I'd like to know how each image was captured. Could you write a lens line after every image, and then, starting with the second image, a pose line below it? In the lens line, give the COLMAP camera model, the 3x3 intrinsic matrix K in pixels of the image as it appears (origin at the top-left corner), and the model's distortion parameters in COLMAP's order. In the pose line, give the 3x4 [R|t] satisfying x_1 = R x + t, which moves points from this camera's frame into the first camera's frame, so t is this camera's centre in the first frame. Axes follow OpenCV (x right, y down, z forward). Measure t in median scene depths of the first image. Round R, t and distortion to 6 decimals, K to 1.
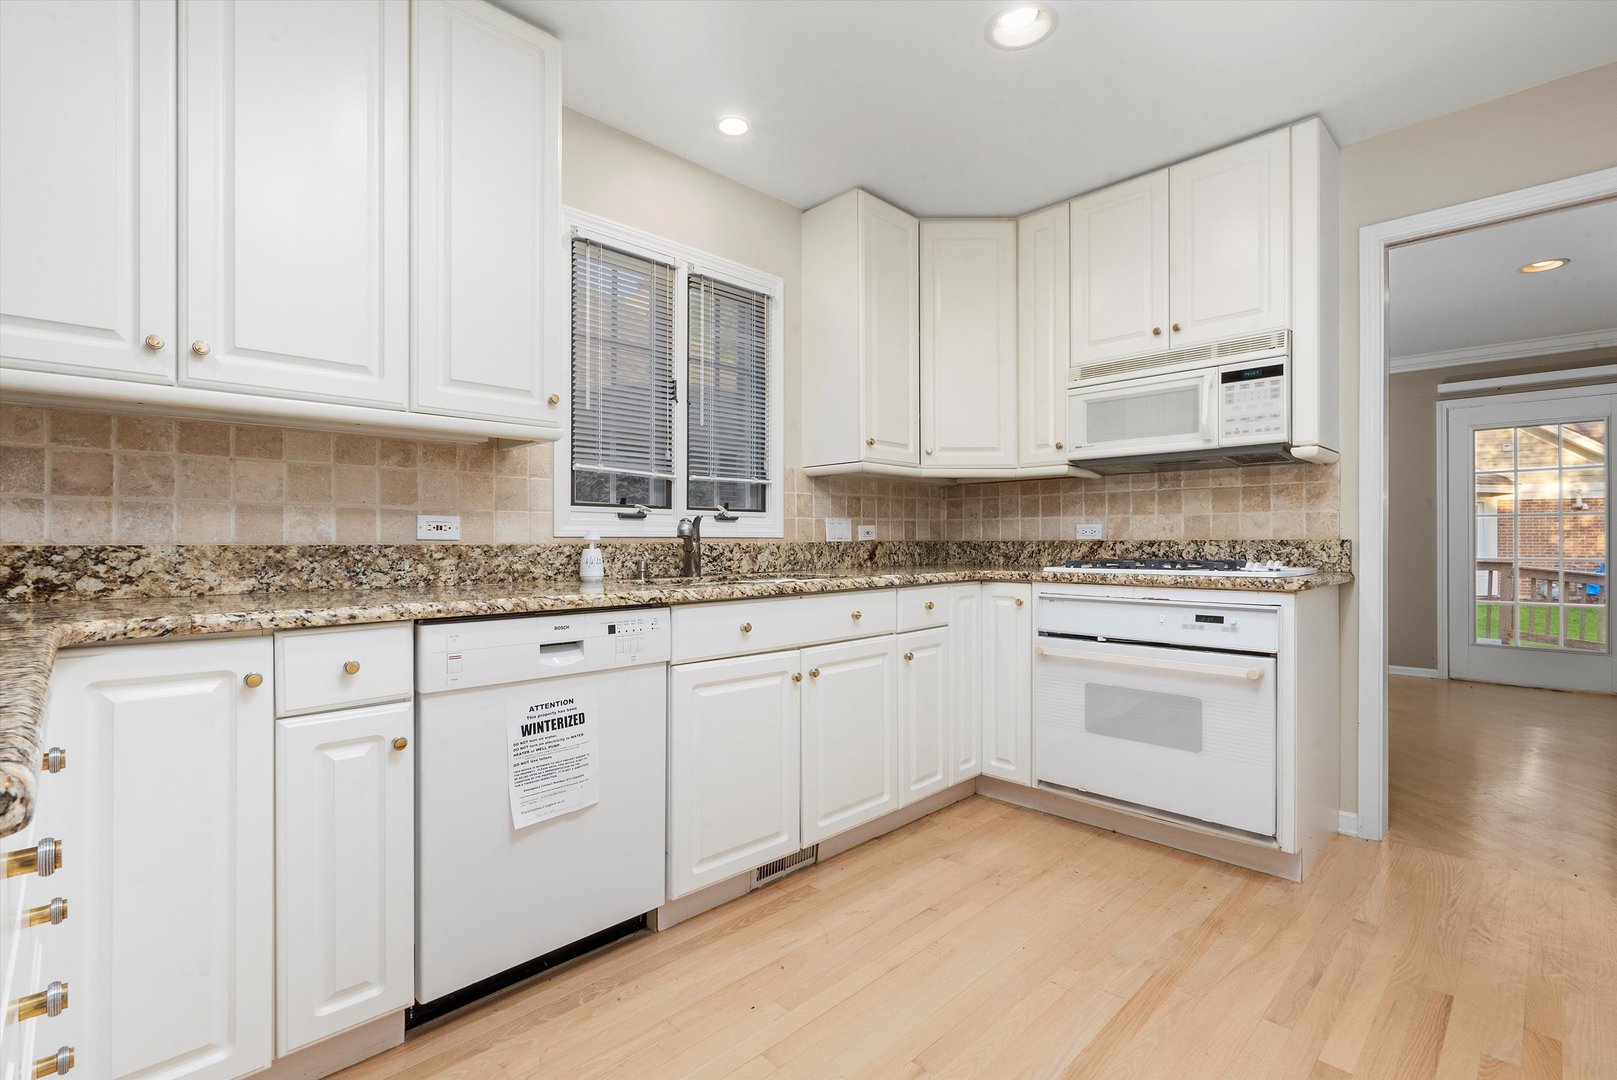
lens RADIAL K [[745.4, 0, 806.1], [0, 745.4, 539.2], [0, 0, 1]] dist [-0.003001, 0.001801]
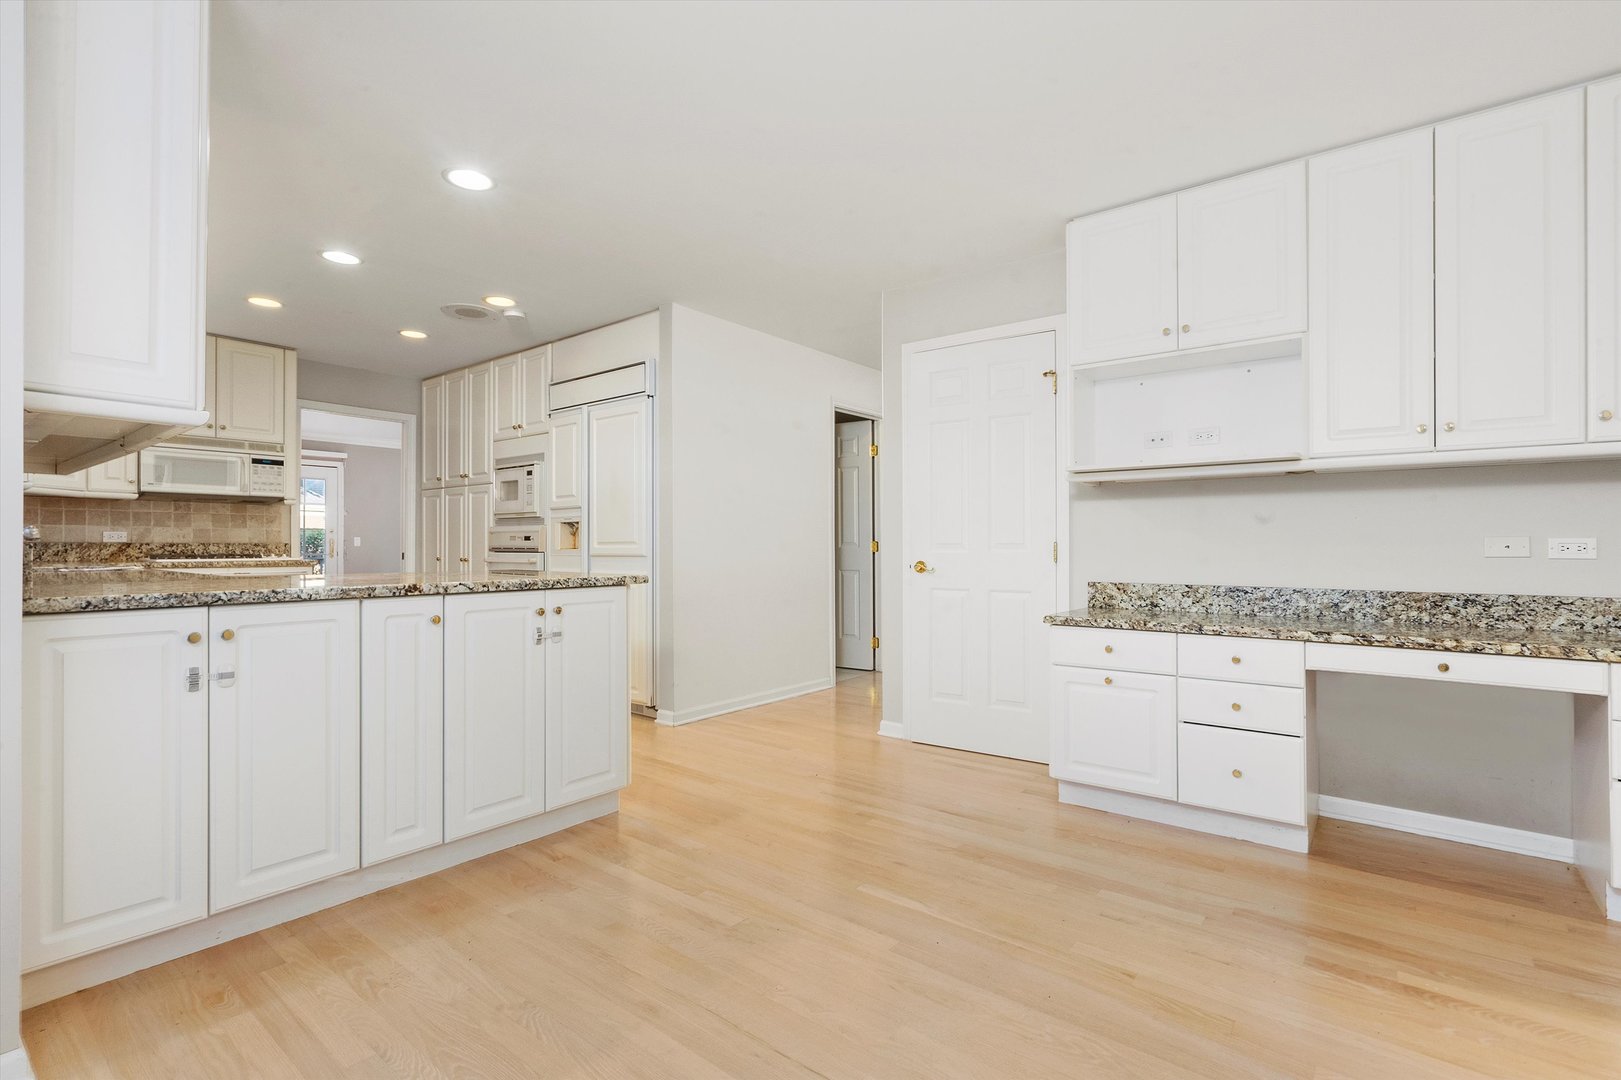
lens RADIAL K [[747.2, 0, 810.8], [0, 747.2, 542.5], [0, 0, 1]] dist [-0.003001, 0.001801]
pose [[-0.129313, 0.007069, 0.991579, -2.433022], [-0.005609, 0.999953, -0.007860, 0.010032], [-0.991588, -0.006578, -0.129268, -0.320635]]
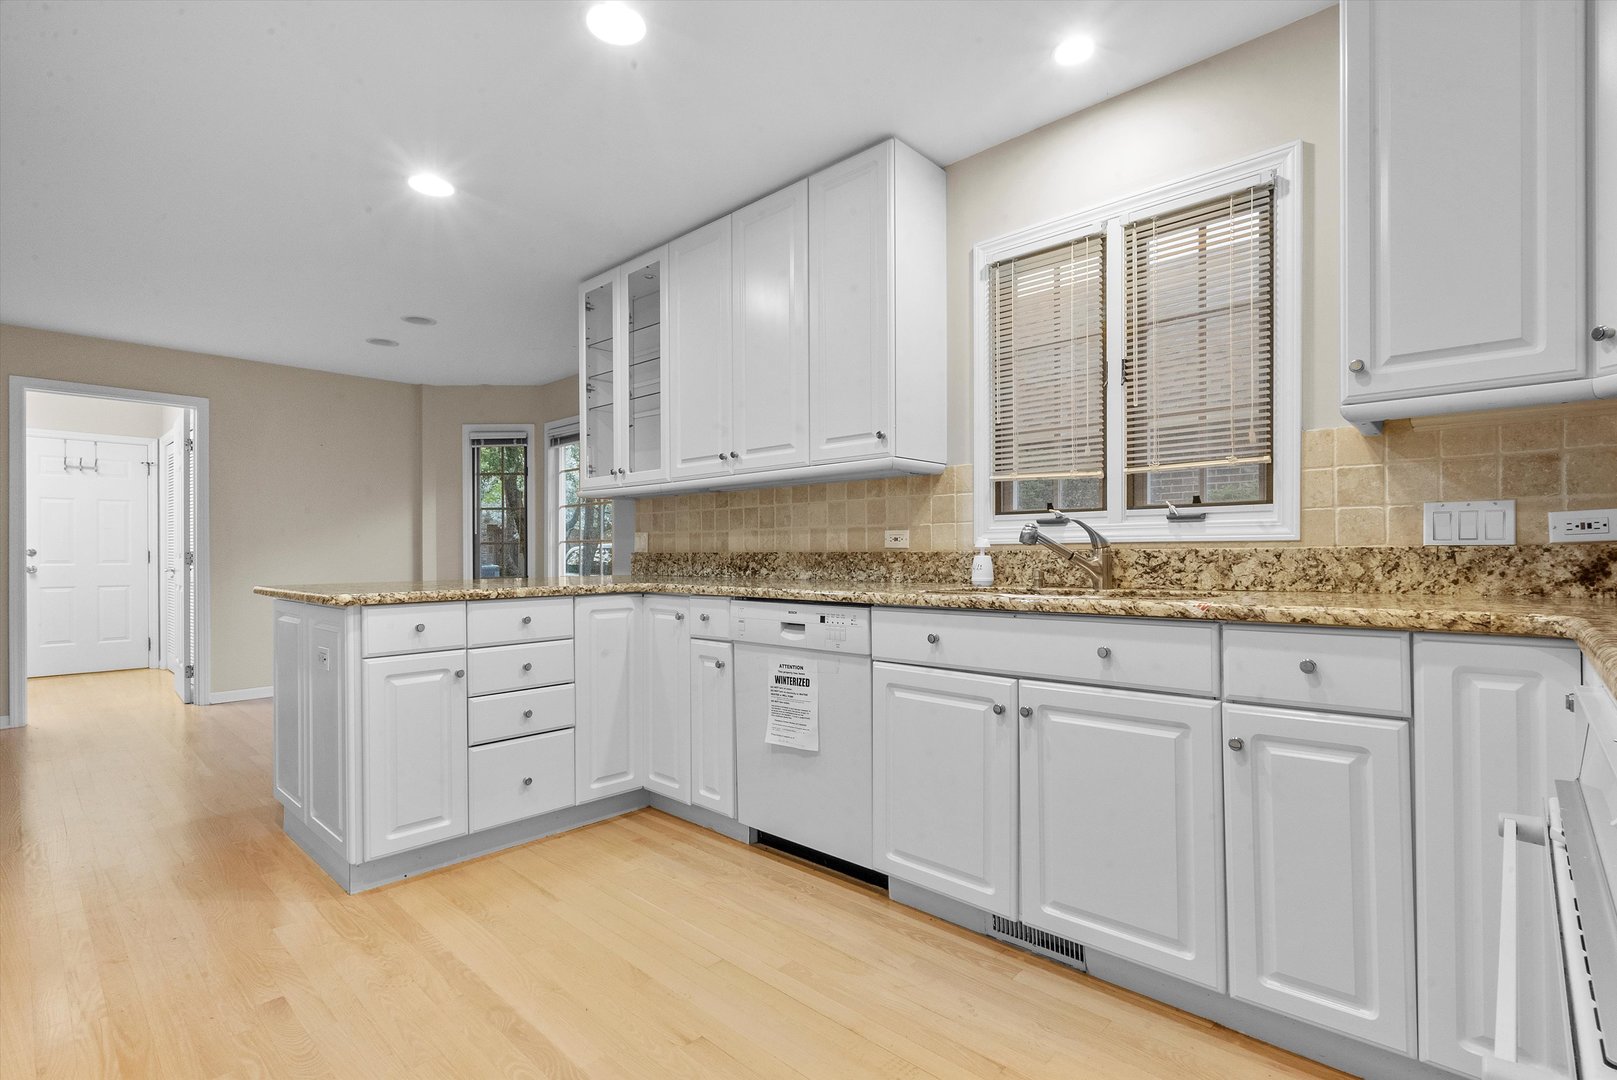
lens RADIAL K [[745.4, 0, 810.7], [0, 745.4, 551.8], [0, 0, 1]] dist [-0.003001, 0.001801]
pose [[0.052175, 0.002992, -0.998633, 0.805055], [0.011474, 0.999928, 0.003595, 0.000956], [0.998572, -0.011646, 0.052137, 0.732833]]
